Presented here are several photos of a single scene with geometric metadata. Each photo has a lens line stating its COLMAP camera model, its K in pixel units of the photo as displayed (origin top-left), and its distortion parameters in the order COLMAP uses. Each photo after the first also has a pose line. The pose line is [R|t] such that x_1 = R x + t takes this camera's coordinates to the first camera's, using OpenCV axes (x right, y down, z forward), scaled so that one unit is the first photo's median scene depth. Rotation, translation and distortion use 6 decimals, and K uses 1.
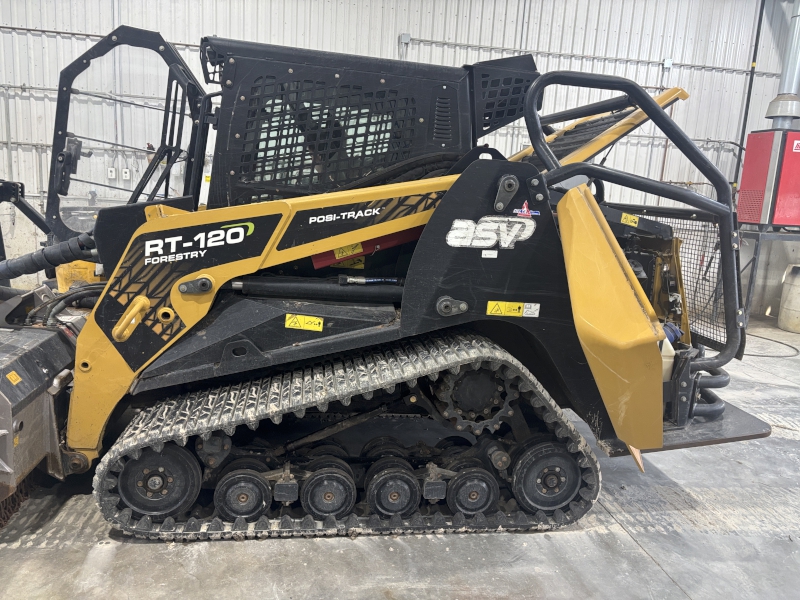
lens RADIAL K [[612.1, 0, 399.0], [0, 612.1, 300.4], [0, 0, 1]] dist [0.037974, -0.029978]
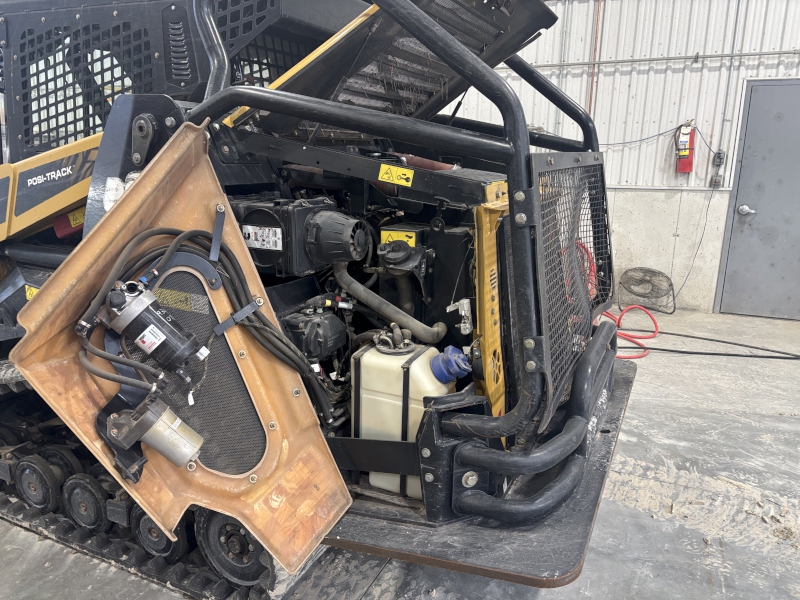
lens RADIAL K [[612.1, 0, 400.2], [0, 612.1, 298.8], [0, 0, 1]] dist [0.037974, -0.029978]
pose [[0.822461, 0.084668, -0.562485, 0.827750], [-0.067132, 0.996397, 0.051823, -0.043461], [0.564847, -0.004862, 0.825181, 0.549615]]
